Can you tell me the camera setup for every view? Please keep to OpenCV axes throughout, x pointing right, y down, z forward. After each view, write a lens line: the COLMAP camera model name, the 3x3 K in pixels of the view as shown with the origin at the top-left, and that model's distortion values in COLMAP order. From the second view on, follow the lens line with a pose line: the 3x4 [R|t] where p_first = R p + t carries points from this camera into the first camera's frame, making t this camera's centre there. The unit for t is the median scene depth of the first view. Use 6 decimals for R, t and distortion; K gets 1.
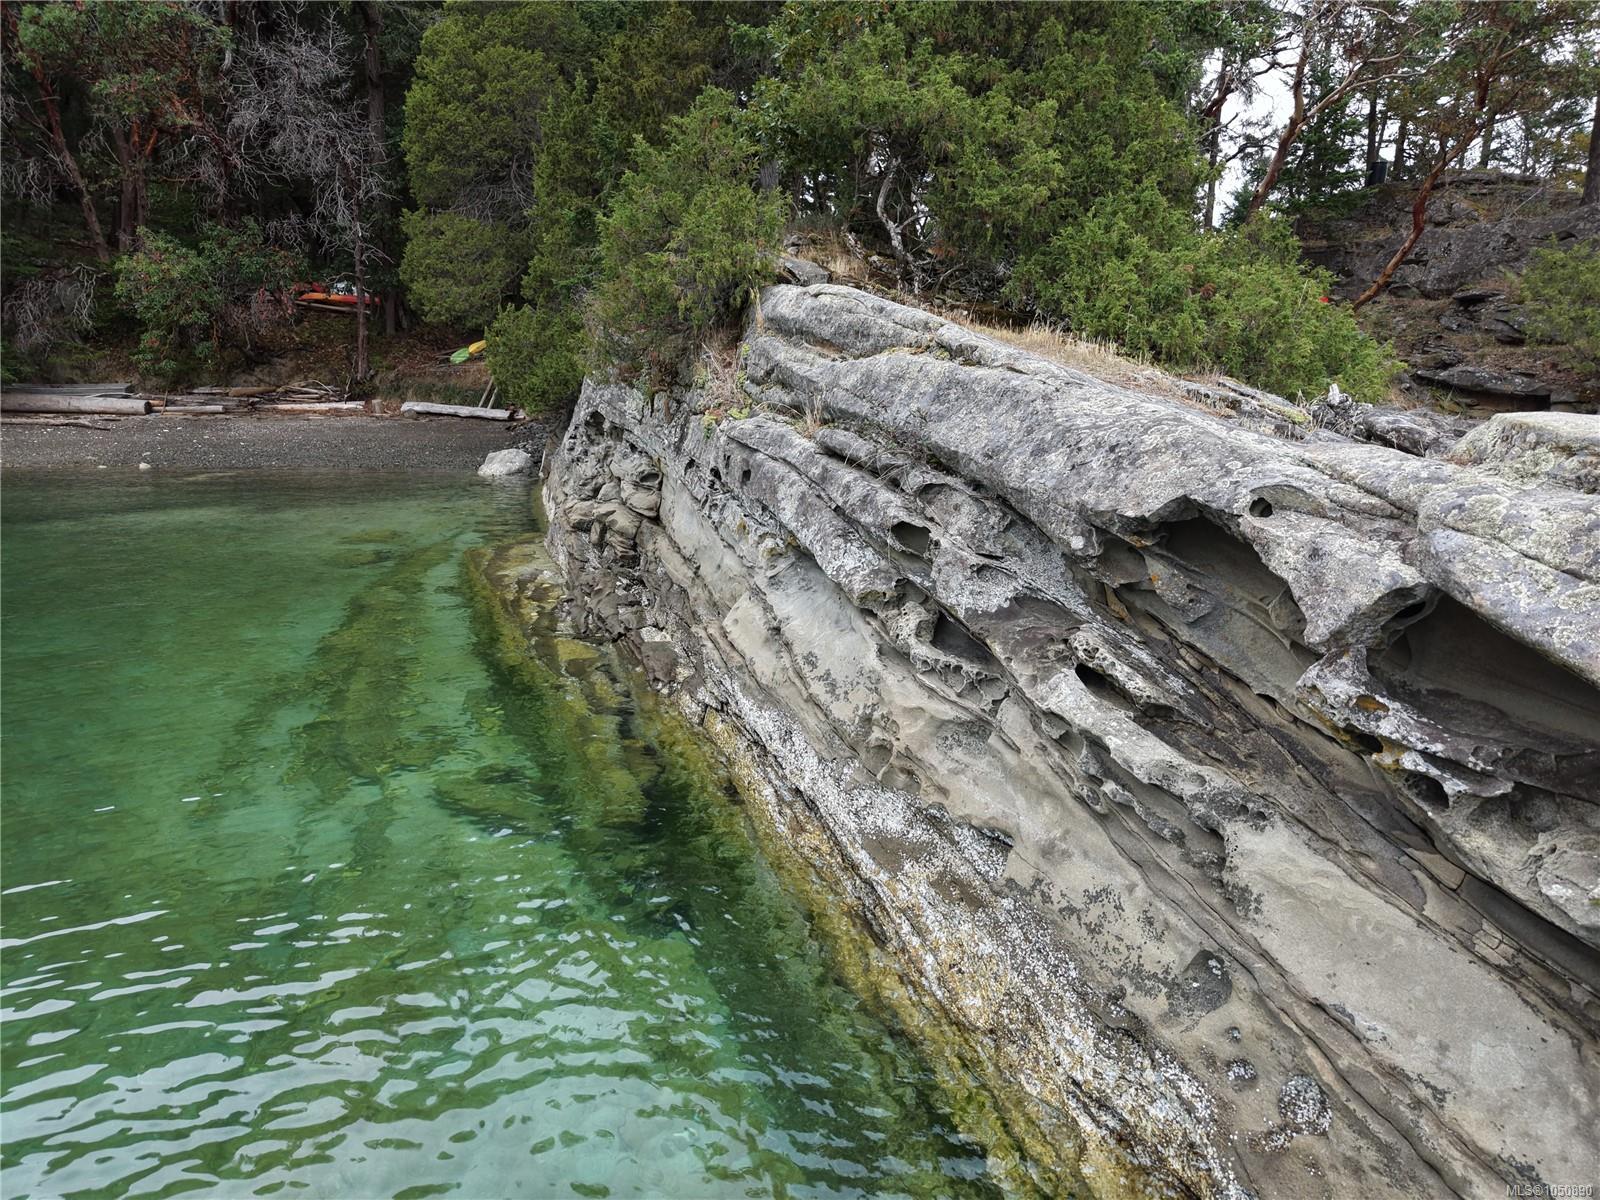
lens RADIAL K [[1071.3, 0, 801.9], [0, 1071.3, 599.5], [0, 0, 1]] dist [0.029934, -0.029598]
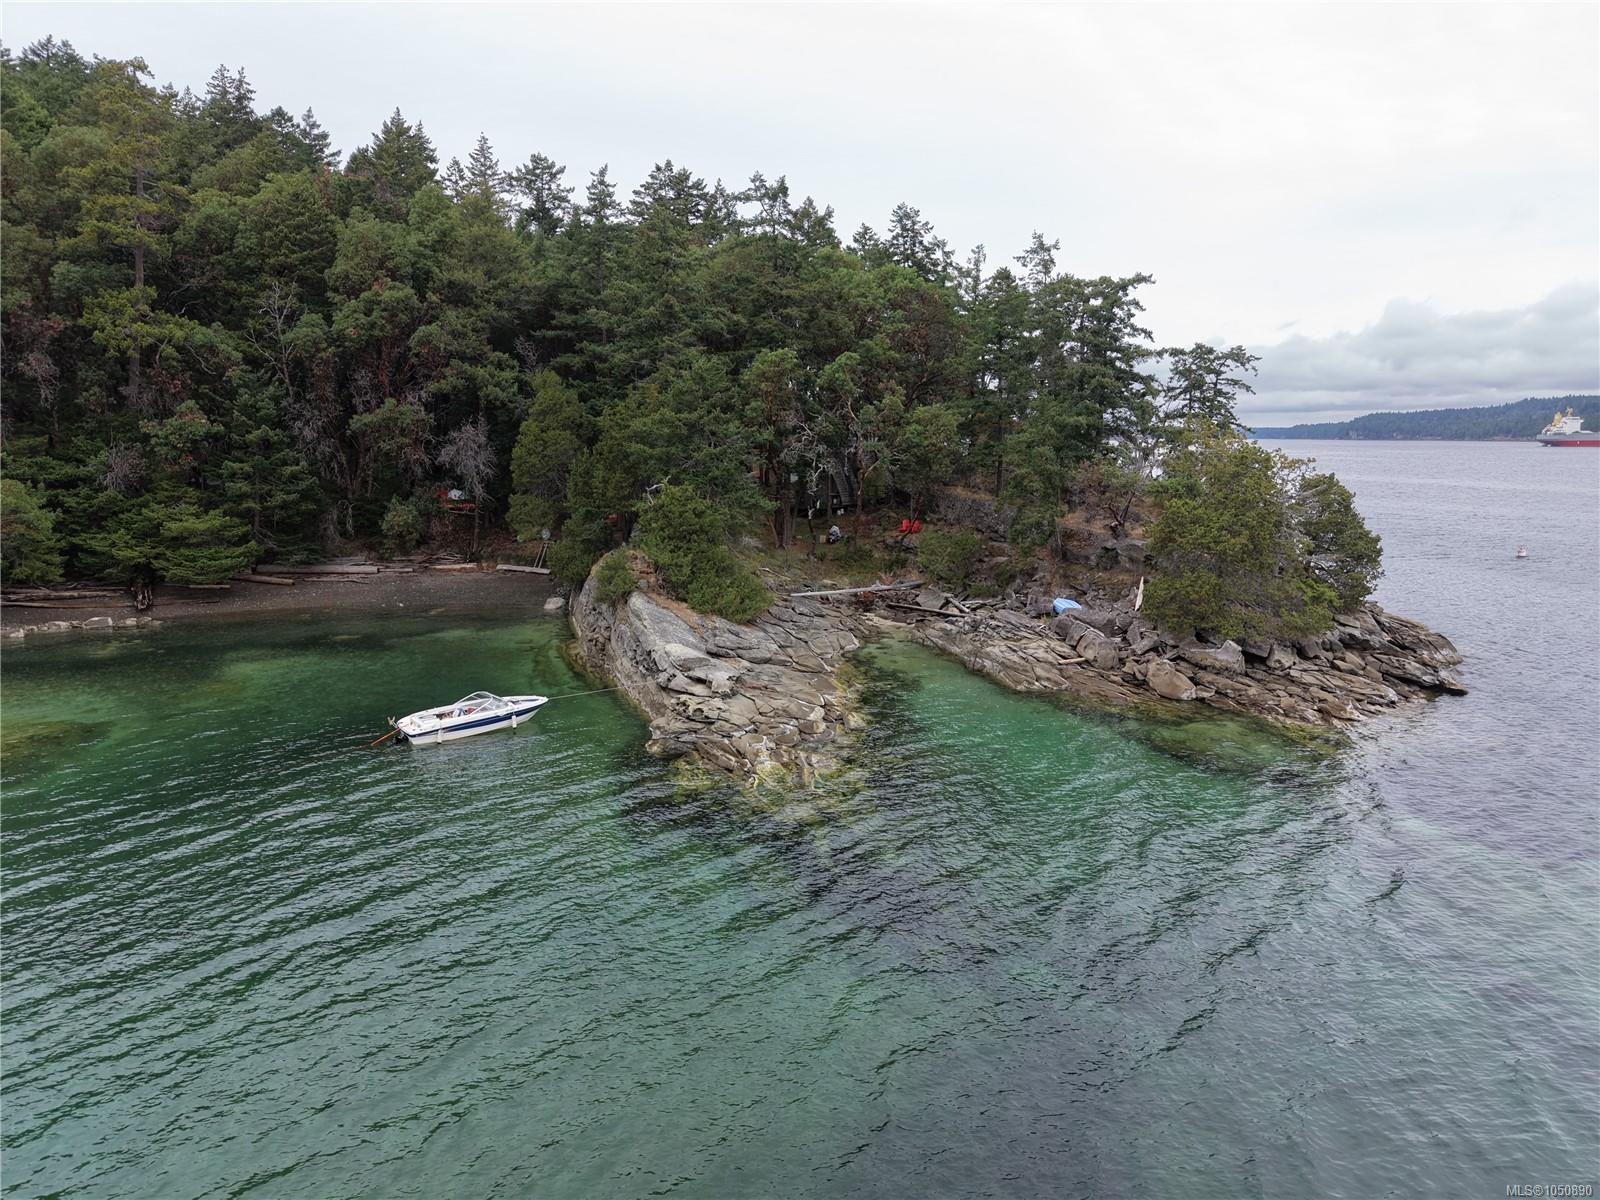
lens RADIAL K [[1071.3, 0, 801.3], [0, 1071.3, 600.5], [0, 0, 1]] dist [0.029934, -0.029598]
pose [[0.999868, -0.007368, 0.014485, 0.210082], [0.008118, 0.998591, -0.052445, -0.000884], [-0.014078, 0.052555, 0.998519, -1.212753]]
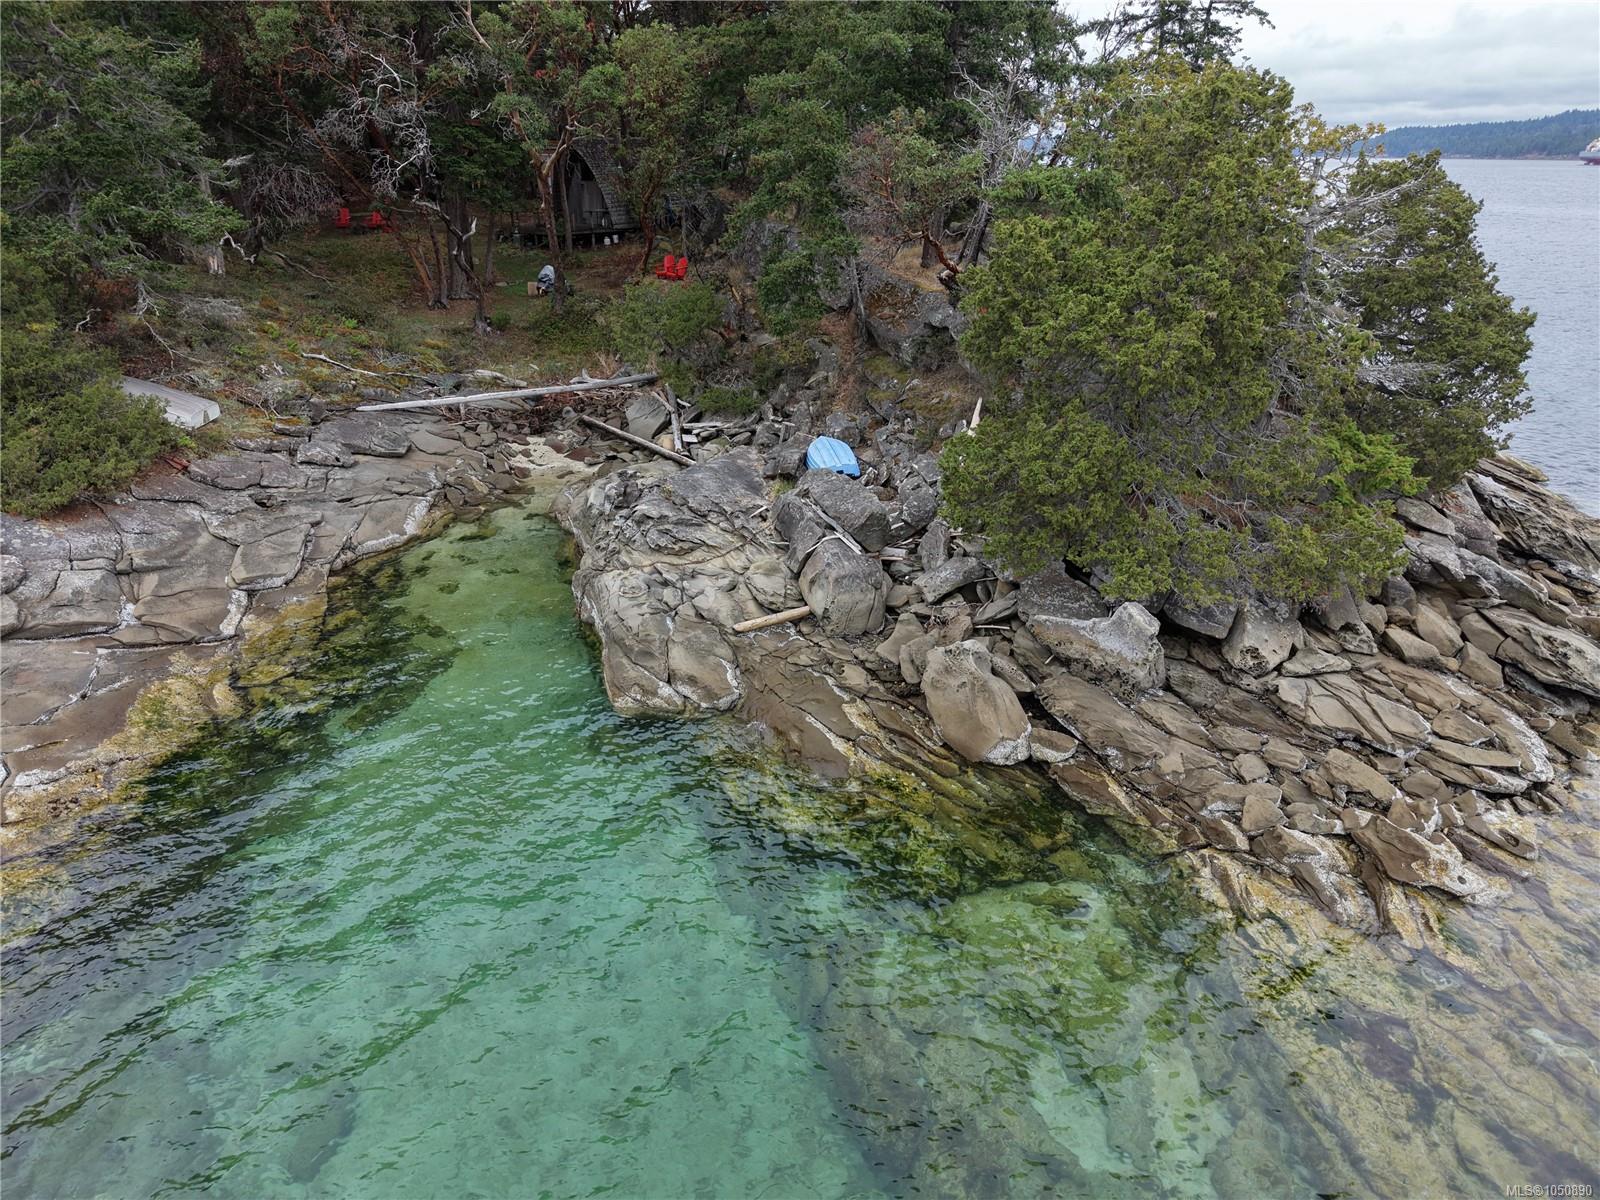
lens RADIAL K [[1071.3, 0, 805.2], [0, 1071.3, 599.7], [0, 0, 1]] dist [0.029934, -0.029598]
pose [[0.999603, -0.012831, 0.025091, 0.595559], [0.007876, 0.982056, 0.188426, -0.117956], [-0.027058, -0.188153, 0.981767, -0.375566]]
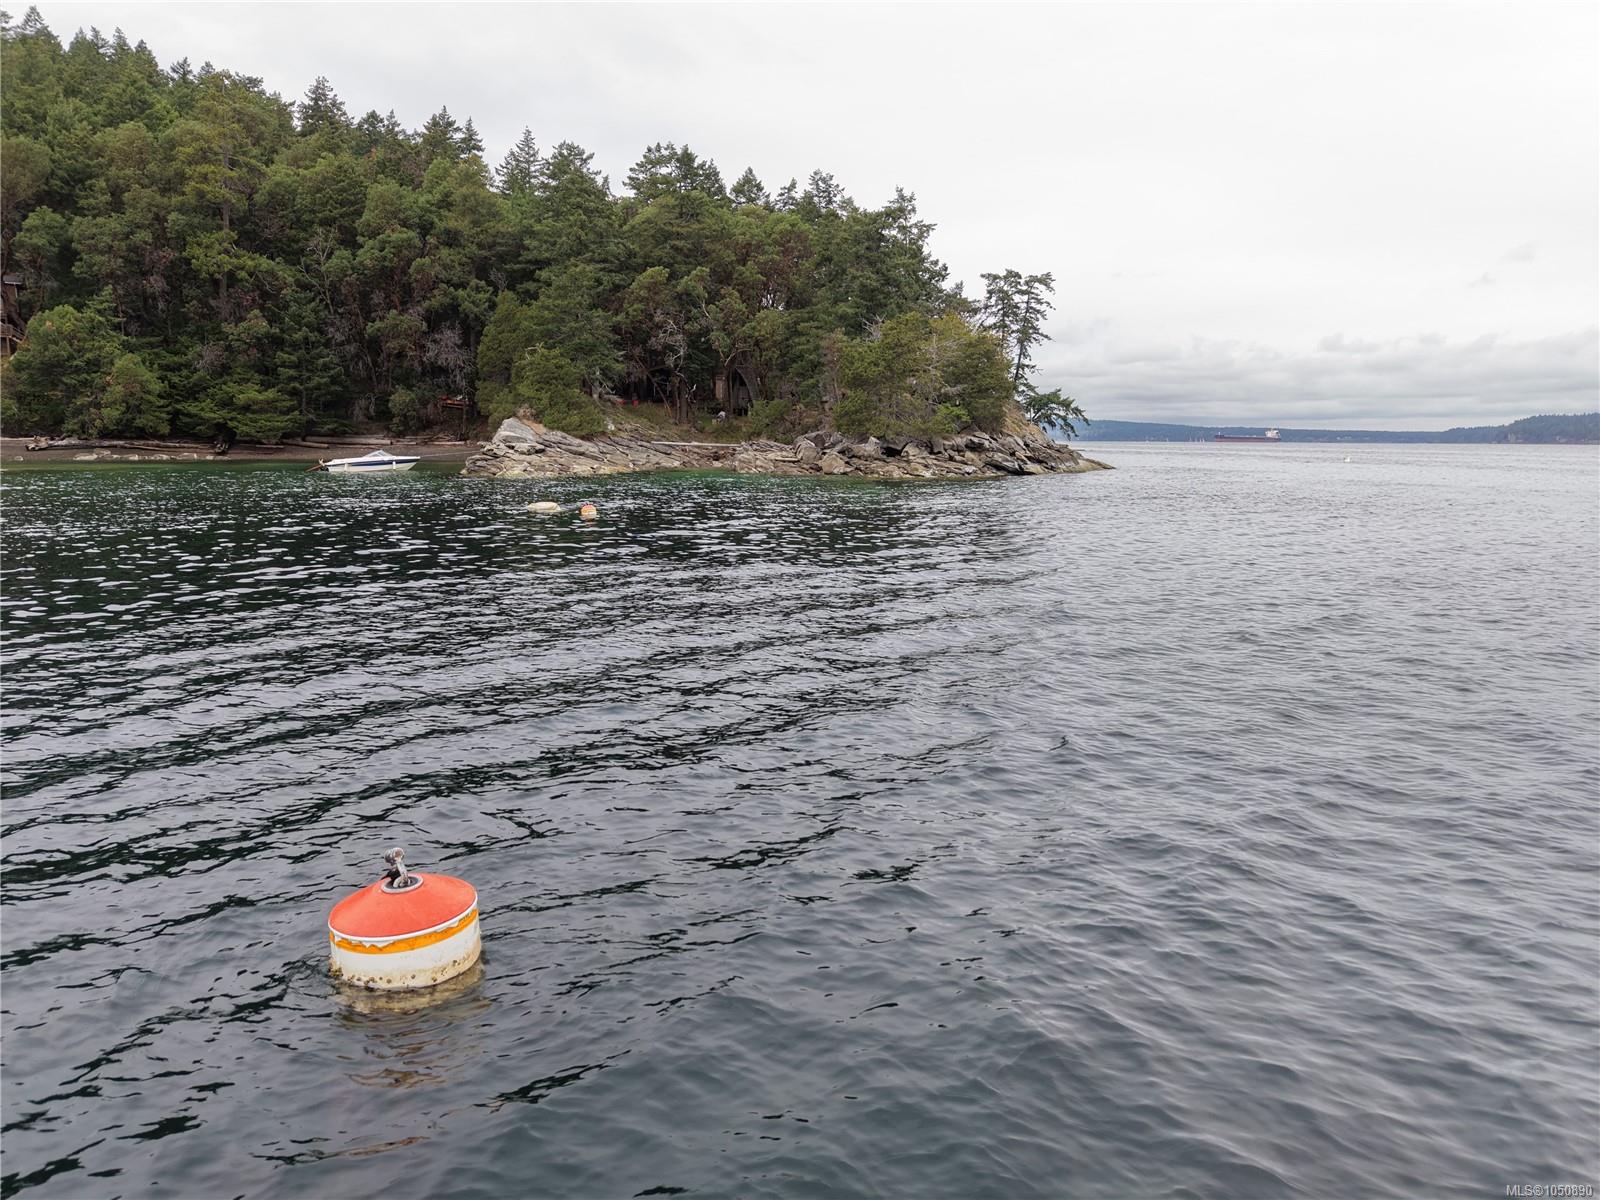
lens RADIAL K [[1071.3, 0, 801.4], [0, 1071.3, 600.3], [0, 0, 1]] dist [0.029934, -0.029598]
pose [[0.994709, 0.017527, -0.101229, 0.841224], [-0.023063, 0.998287, -0.053774, 0.399649], [0.100113, 0.055824, 0.993409, -1.857739]]
